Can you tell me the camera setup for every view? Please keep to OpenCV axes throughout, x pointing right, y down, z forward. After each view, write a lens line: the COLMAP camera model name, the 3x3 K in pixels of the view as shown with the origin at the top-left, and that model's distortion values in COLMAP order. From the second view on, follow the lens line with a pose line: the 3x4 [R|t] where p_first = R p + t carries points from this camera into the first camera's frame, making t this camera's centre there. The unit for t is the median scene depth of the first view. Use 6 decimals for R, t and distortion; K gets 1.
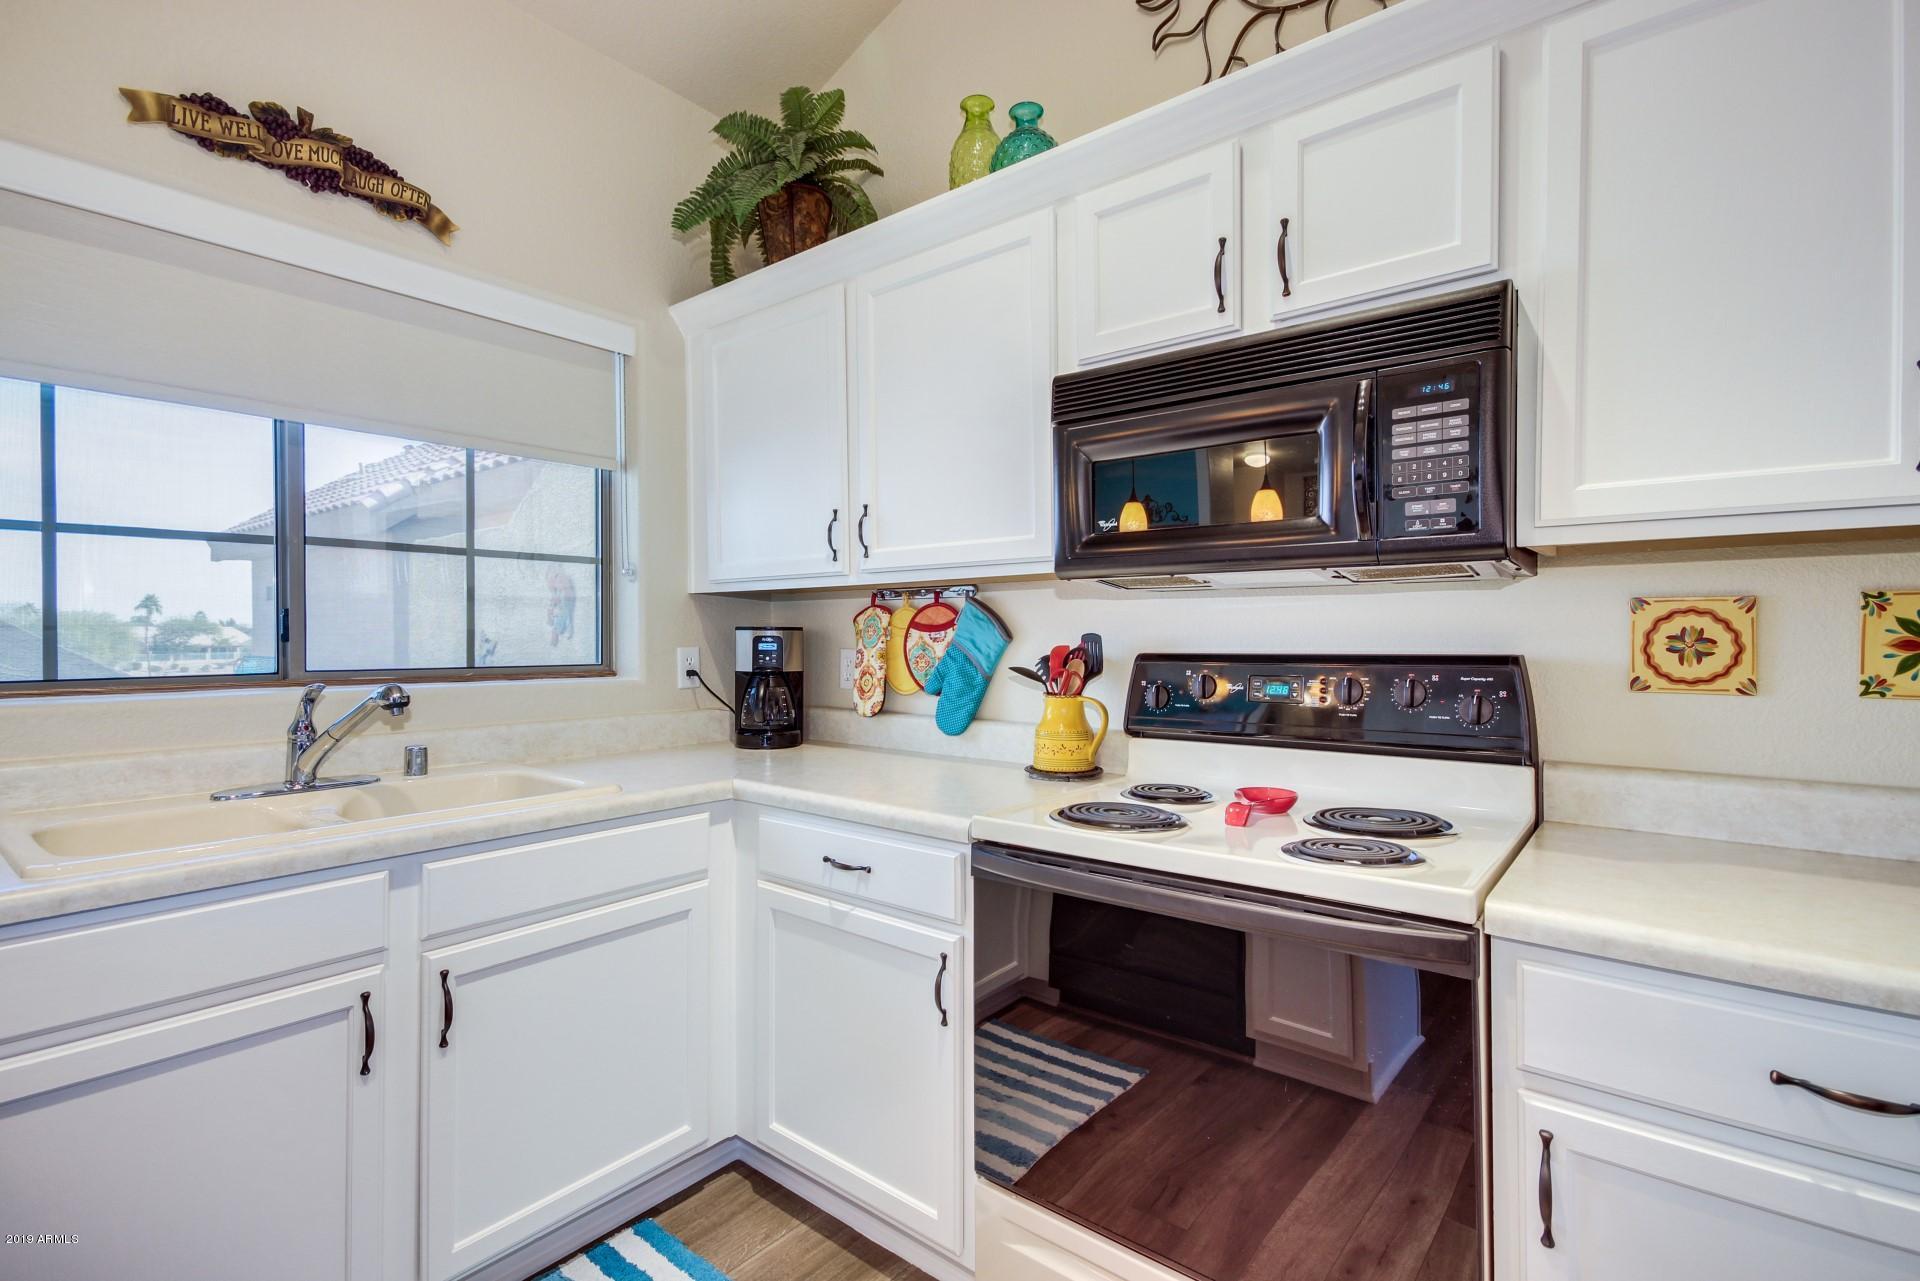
lens RADIAL K [[884.0, 0, 960.9], [0, 884.0, 650.1], [0, 0, 1]] dist [0.016271, -0.000599]
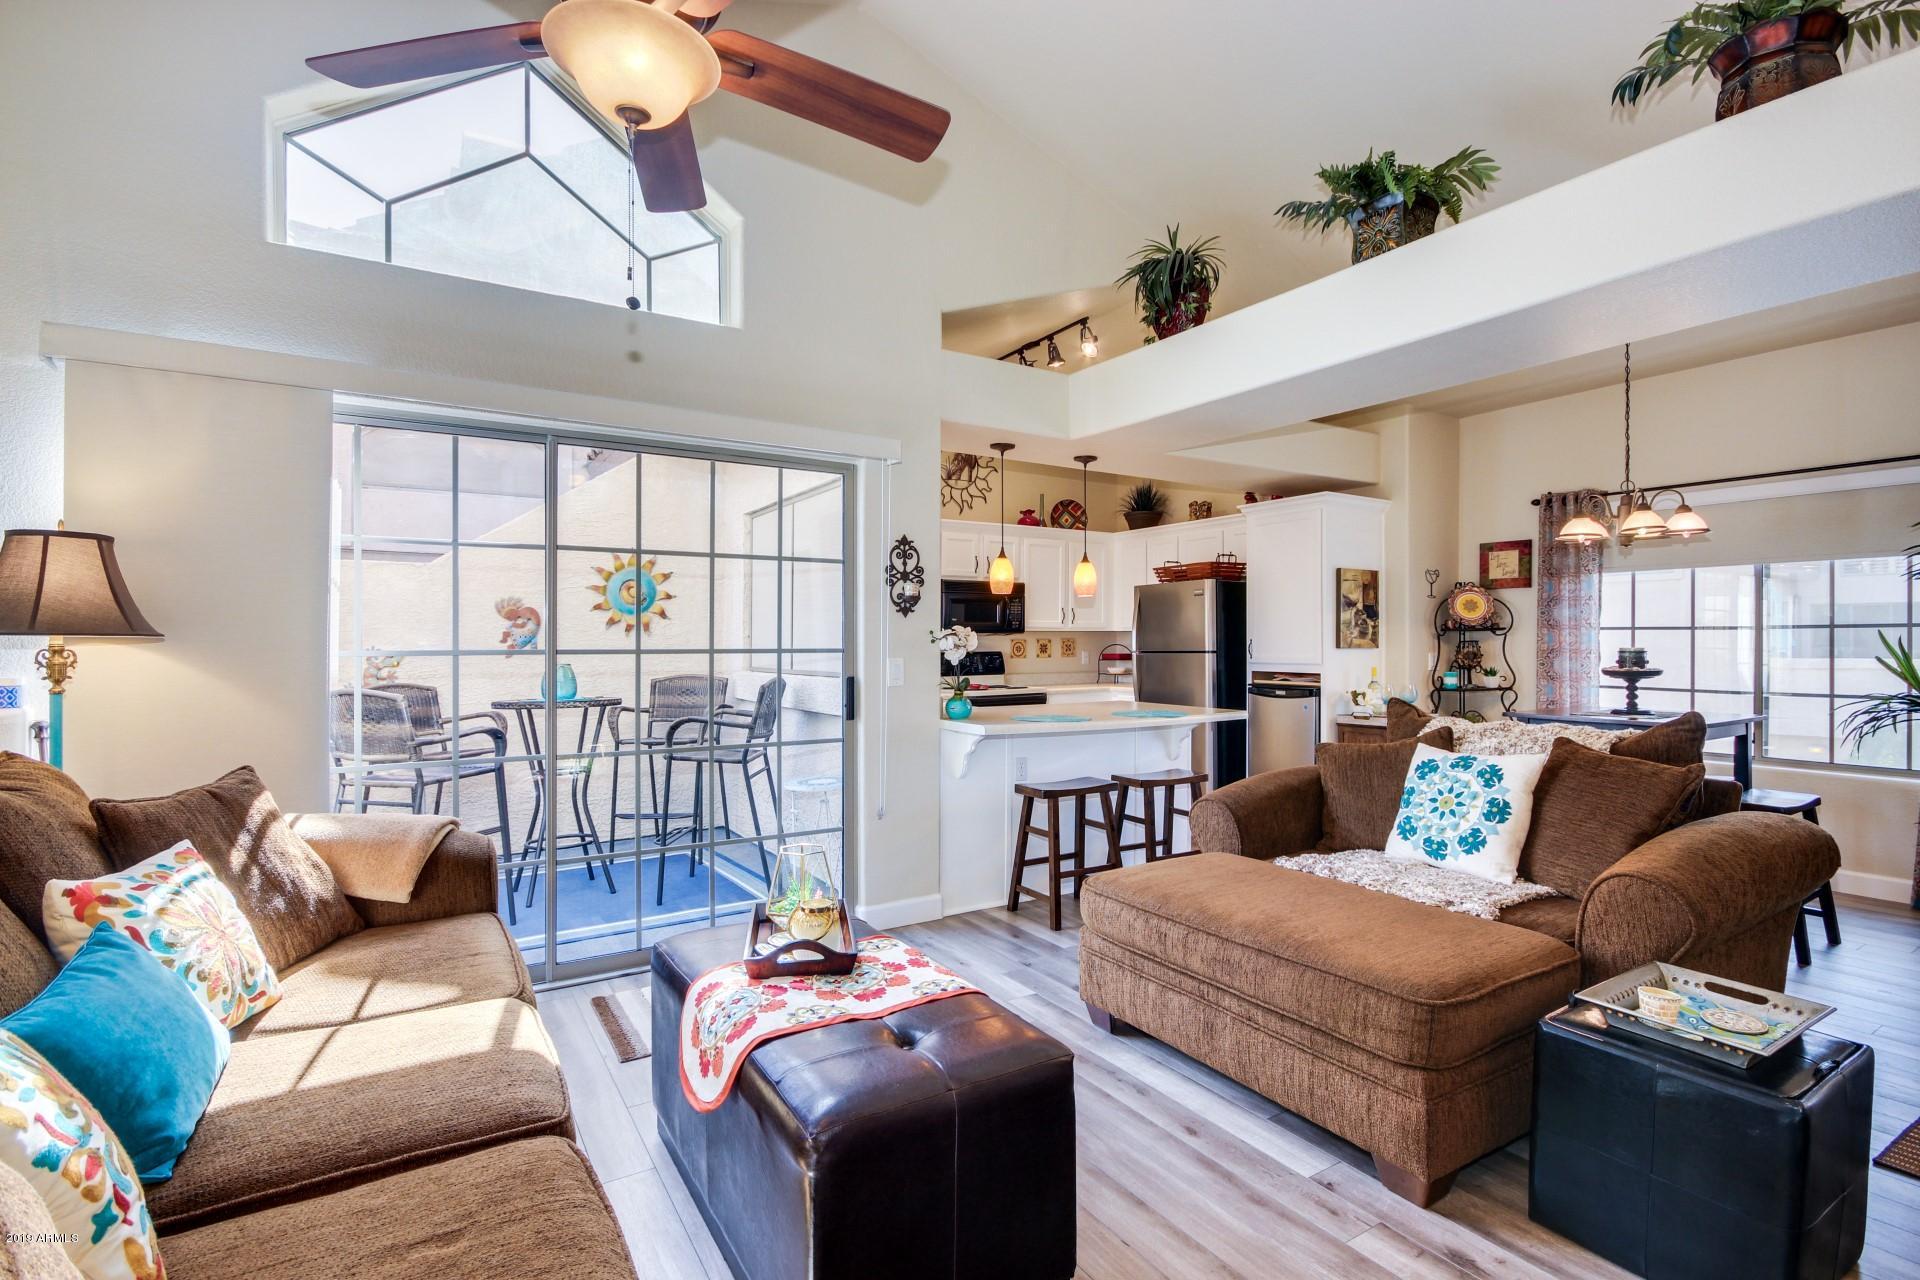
lens RADIAL K [[904.7, 0, 960.0], [0, 904.7, 640.0], [0, 0, 1]] dist [0.012184, -0.000110]
pose [[0.327162, 0.004237, 0.944959, -3.382200], [0.012878, 0.999877, -0.008942, -0.010940], [-0.944880, 0.015095, 0.327067, -0.320134]]
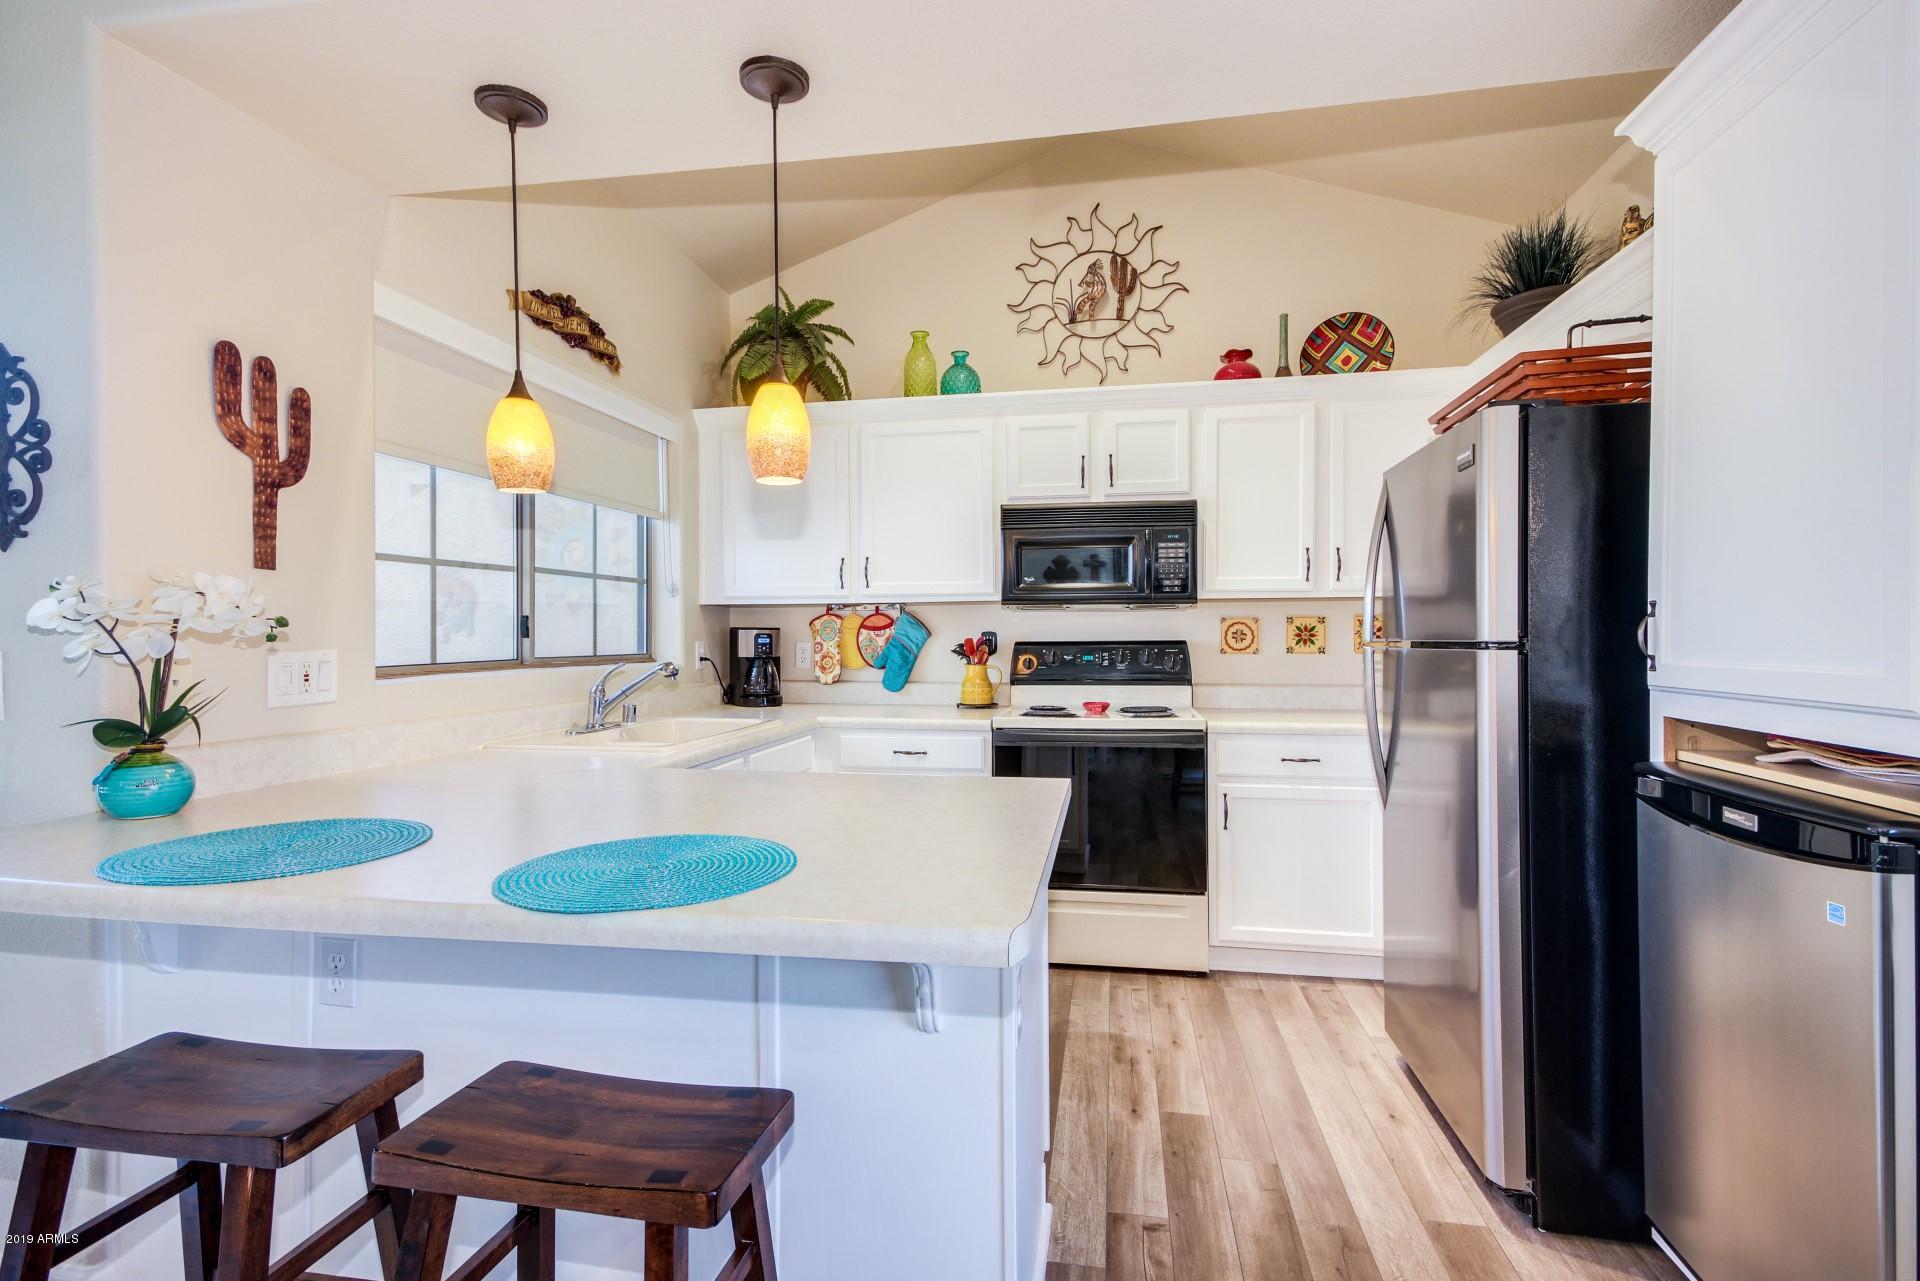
lens RADIAL K [[860.8, 0, 962.5], [0, 860.8, 649.5], [0, 0, 1]] dist [0.000848, -0.000319]
pose [[0.877210, -0.010903, 0.479984, -0.876771], [0.010236, 0.999940, 0.004006, 0.012764], [-0.479999, 0.001400, 0.877268, -0.654125]]
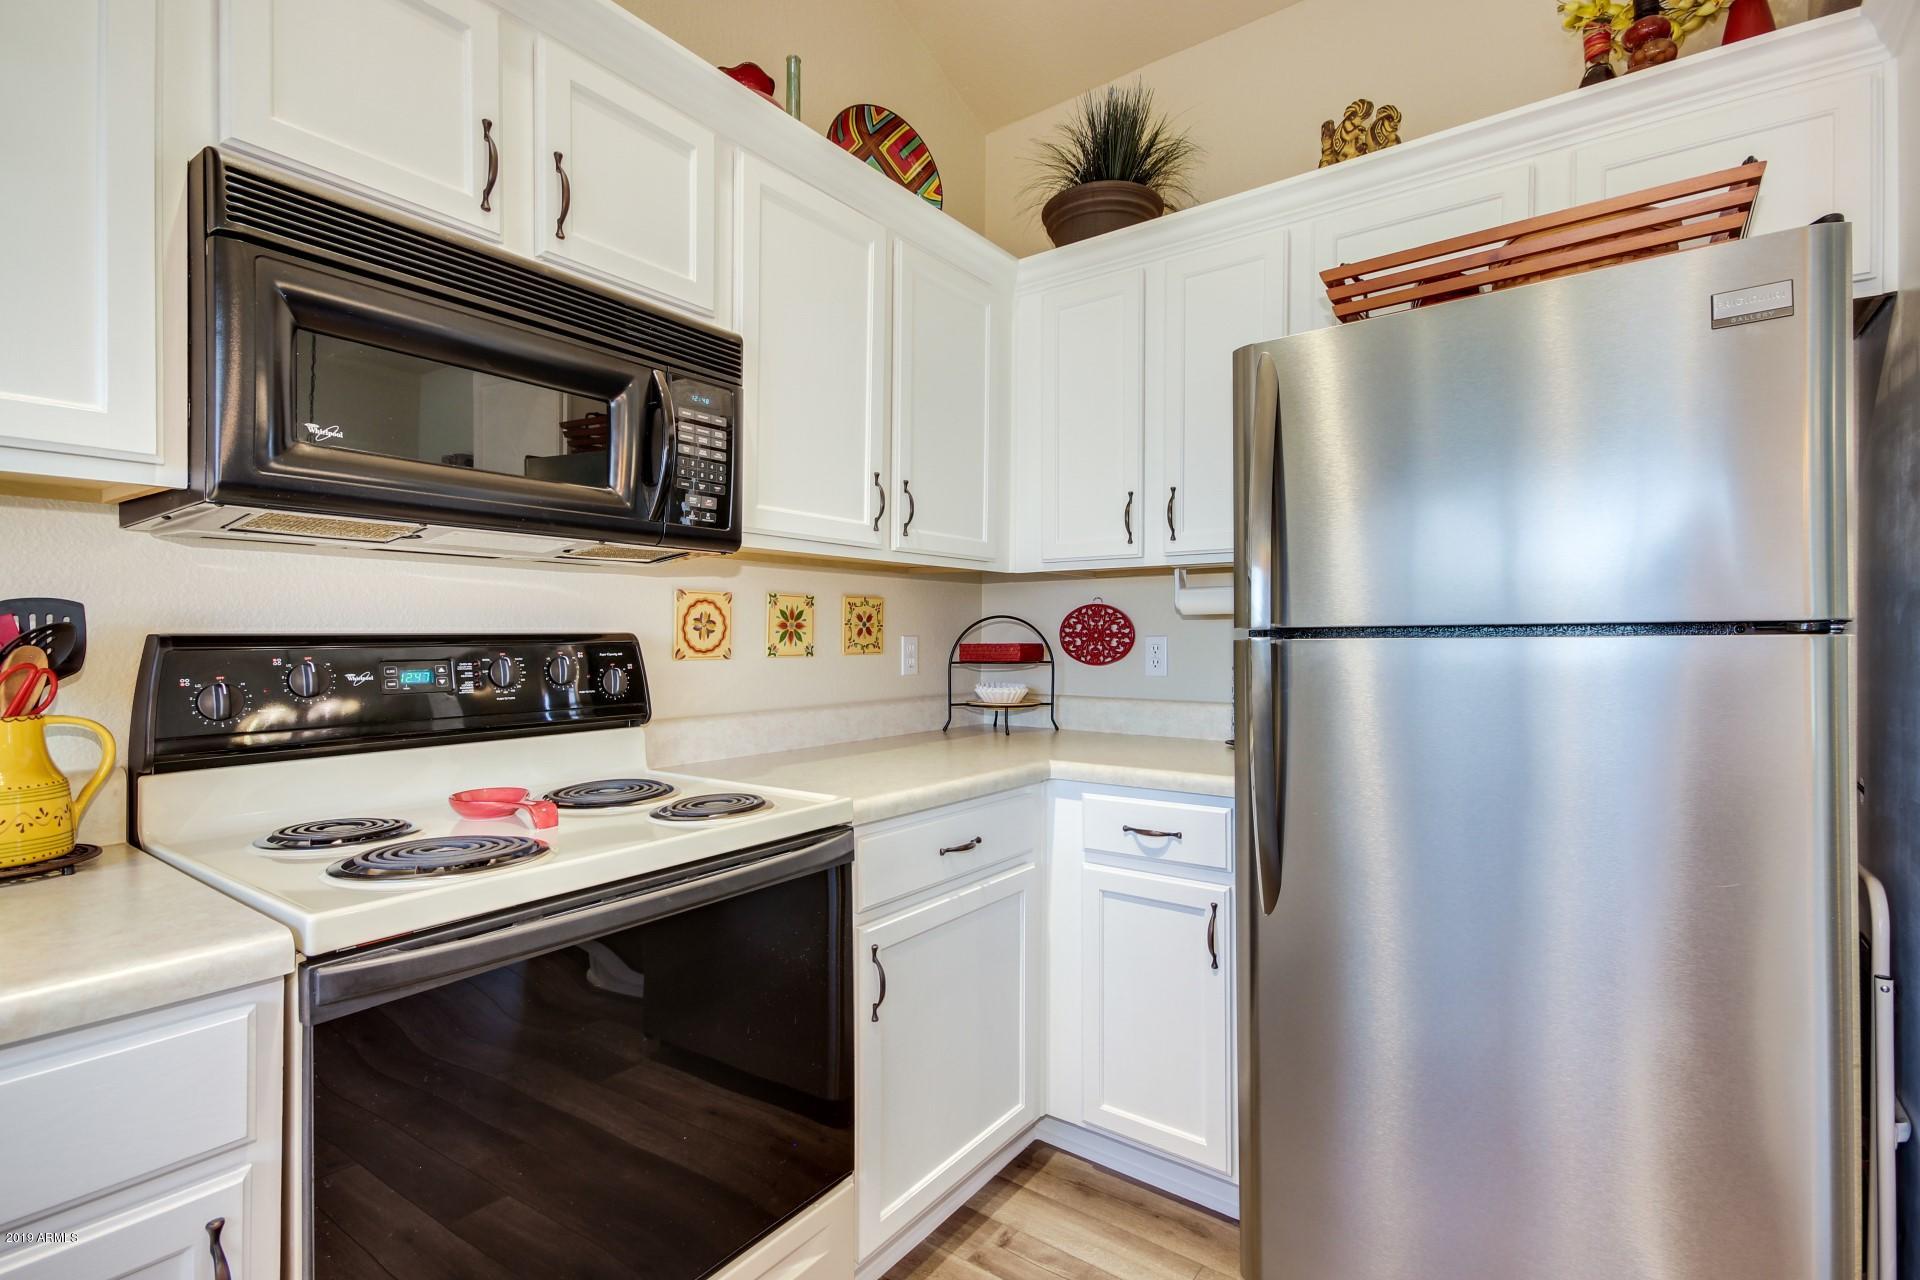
lens RADIAL K [[904.7, 0, 960.0], [0, 904.7, 640.0], [0, 0, 1]] dist [0.012184, -0.000110]
pose [[-0.039597, -0.003244, 0.999210, -0.482891], [0.014331, 0.999890, 0.003814, 0.014148], [-0.999113, 0.014471, -0.039546, 0.518154]]
